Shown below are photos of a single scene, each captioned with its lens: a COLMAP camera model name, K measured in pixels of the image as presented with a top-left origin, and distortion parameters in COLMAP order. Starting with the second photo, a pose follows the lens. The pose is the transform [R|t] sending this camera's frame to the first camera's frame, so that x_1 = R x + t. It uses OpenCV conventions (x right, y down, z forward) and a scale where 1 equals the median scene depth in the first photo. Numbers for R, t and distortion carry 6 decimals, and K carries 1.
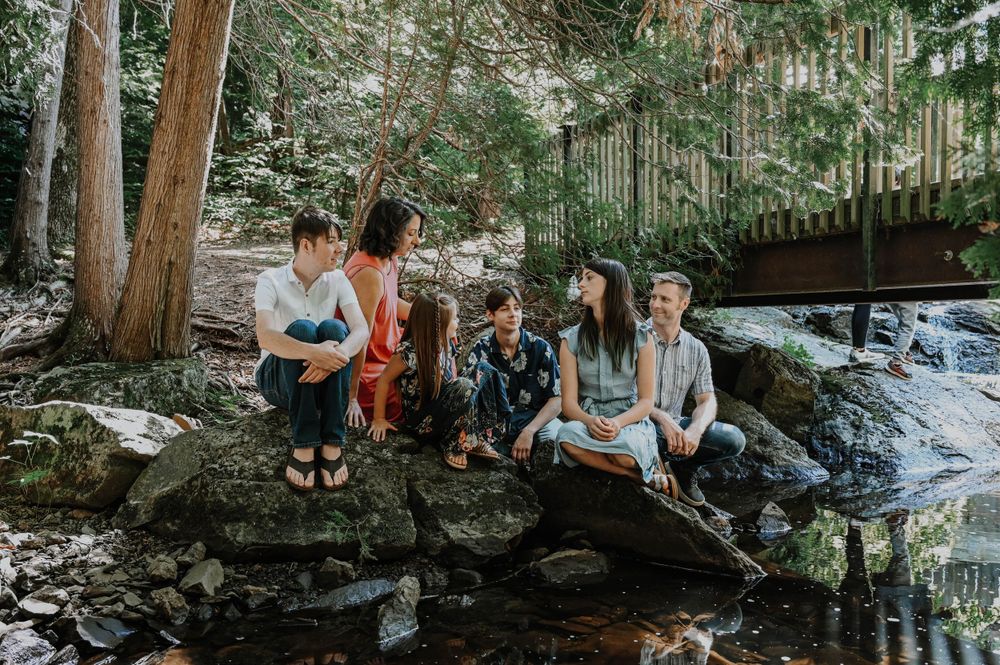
lens RADIAL K [[965.8, 0, 500.0], [0, 965.8, 332.5], [0, 0, 1]] dist [0.001336, 0.003315]
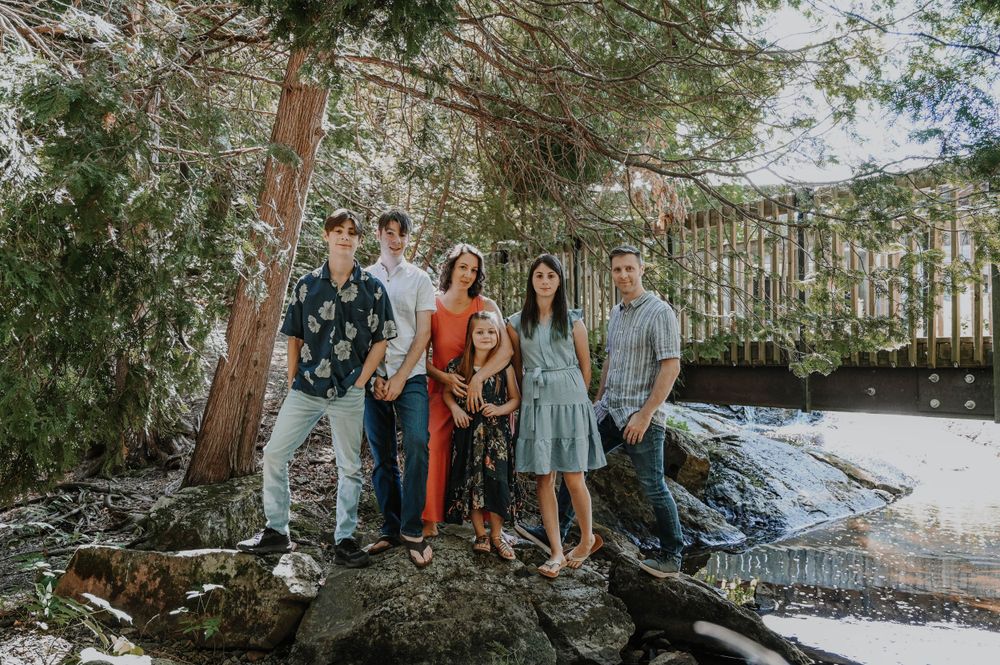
lens RADIAL K [[772.6, 0, 500.0], [0, 772.6, 332.5], [0, 0, 1]] dist [0.000069, -0.000778]
pose [[0.977367, 0.000200, 0.211550, -0.240420], [0.008676, 0.999120, -0.041028, -0.104124], [-0.211373, 0.041935, 0.976506, 0.031498]]
